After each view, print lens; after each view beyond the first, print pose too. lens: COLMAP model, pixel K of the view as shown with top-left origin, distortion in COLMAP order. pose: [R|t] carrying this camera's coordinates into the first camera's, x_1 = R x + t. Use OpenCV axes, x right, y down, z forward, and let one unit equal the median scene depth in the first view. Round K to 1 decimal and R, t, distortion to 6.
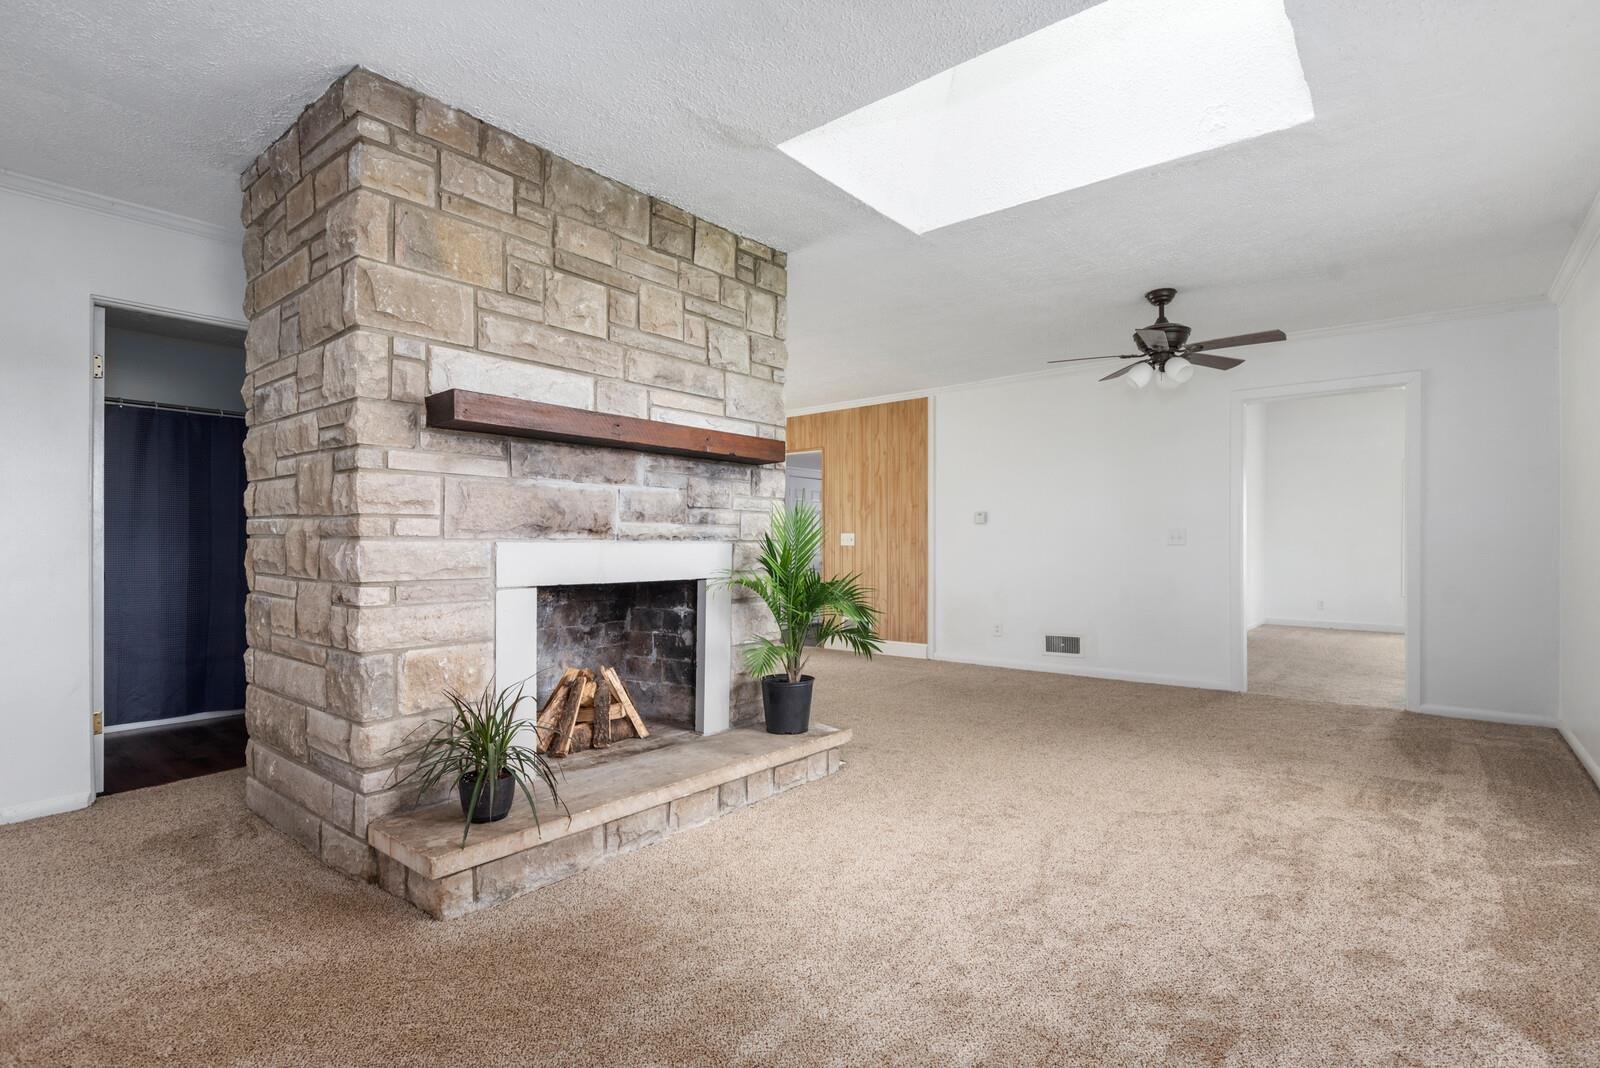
lens RADIAL K [[760.8, 0, 800.0], [0, 760.8, 534.0], [0, 0, 1]] dist [-0.000035, 0.000031]
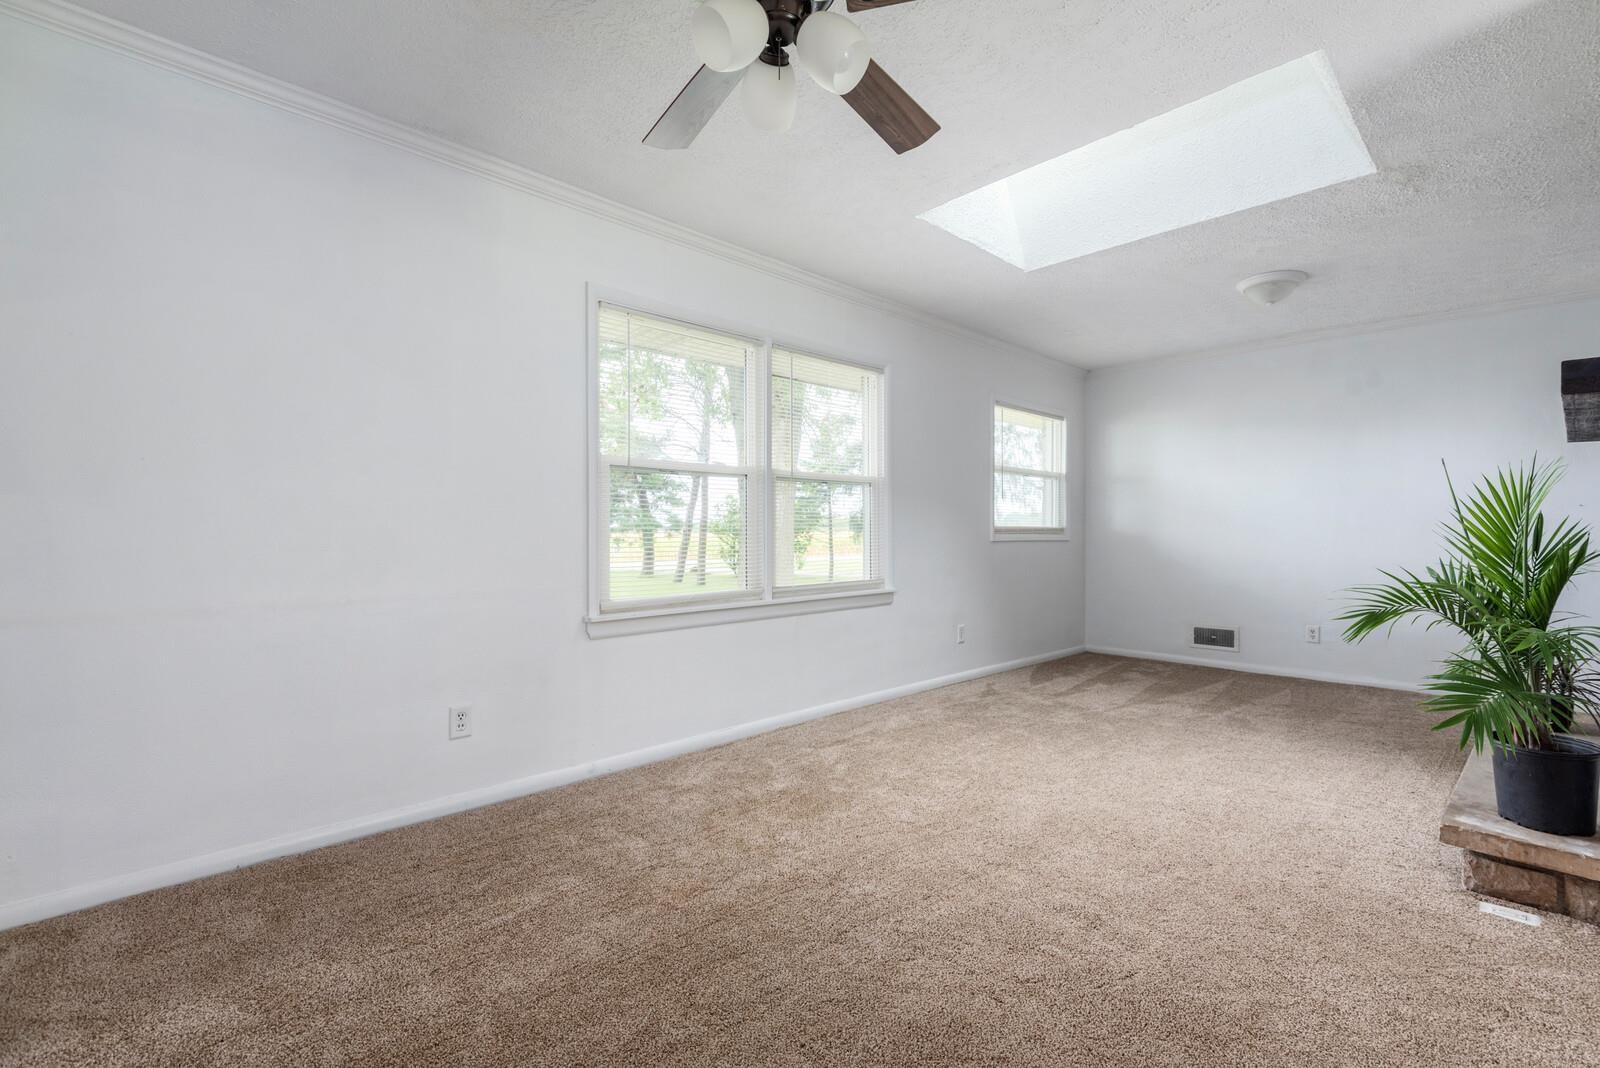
lens RADIAL K [[709.6, 0, 800.0], [0, 709.6, 534.0], [0, 0, 1]] dist [0.000374, 0.000164]
pose [[-0.991229, -0.006214, 0.132011, 0.594506], [-0.007224, 0.999948, -0.007174, 0.027282], [-0.131960, -0.008065, -0.991222, 1.871460]]
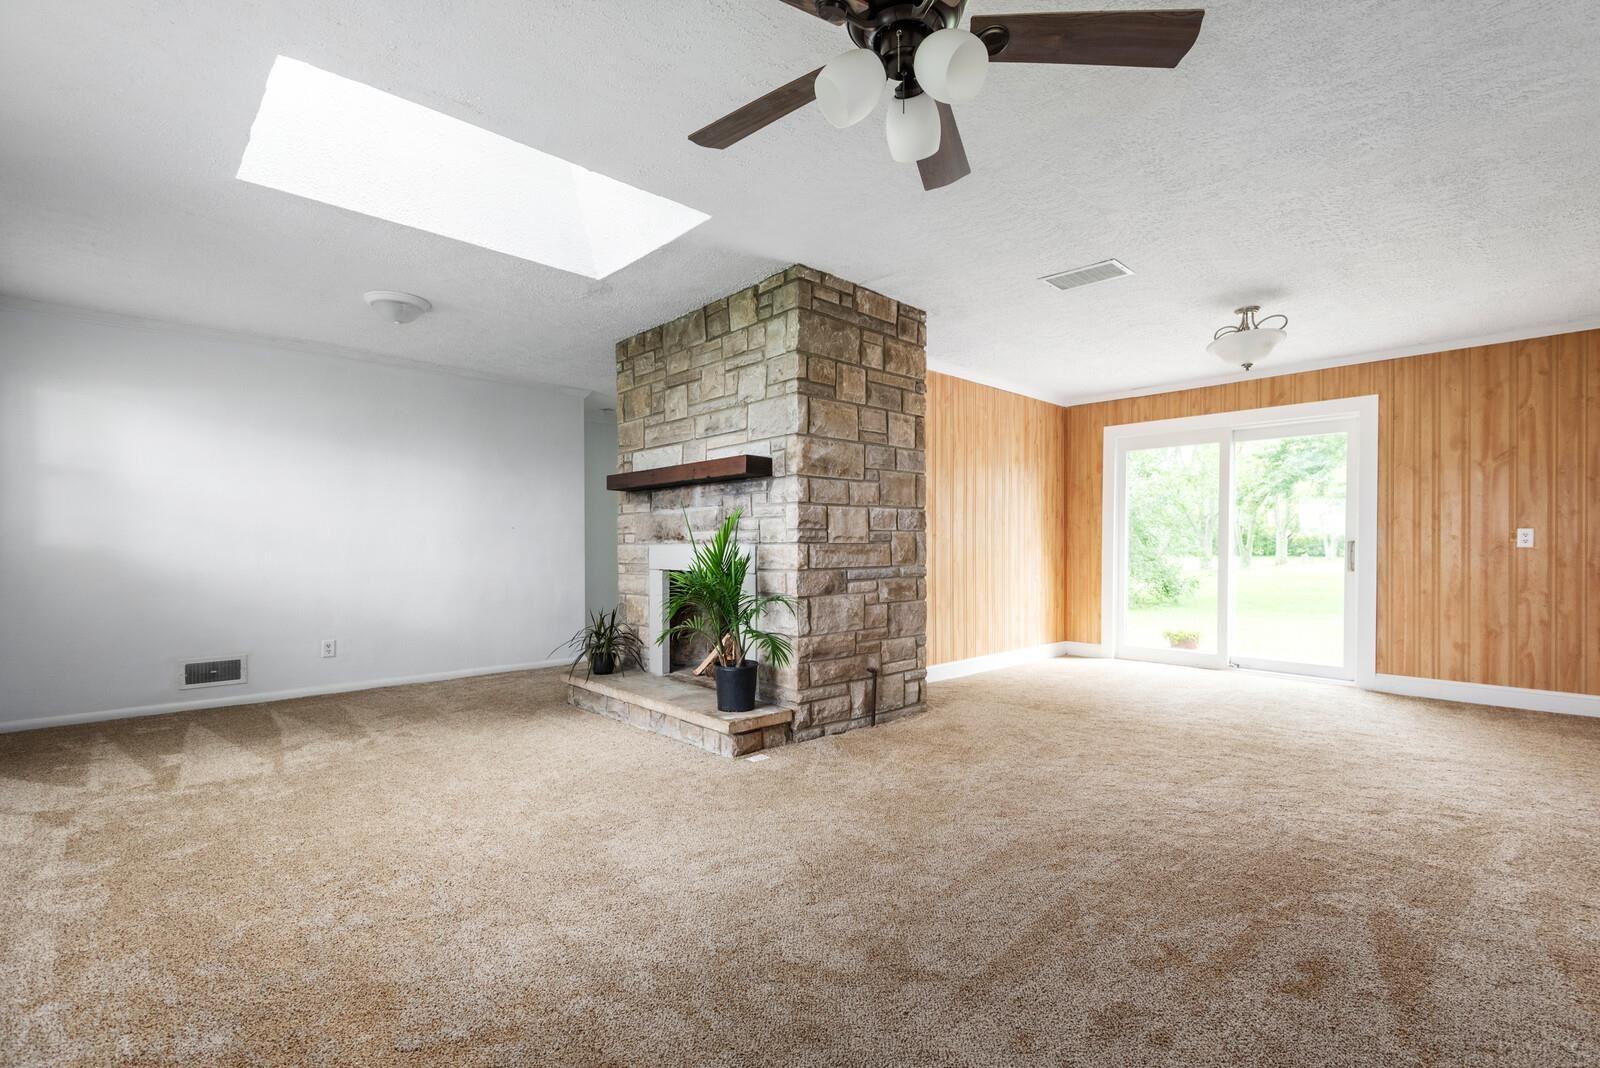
lens RADIAL K [[727.4, 0, 820.5], [0, 727.4, 556.1], [0, 0, 1]] dist [0.000356, 0.000101]
pose [[-0.121599, 0.008729, -0.992541, 1.181690], [0.011358, 0.999908, 0.007402, 0.025104], [0.992514, -0.010373, -0.121687, 1.411645]]
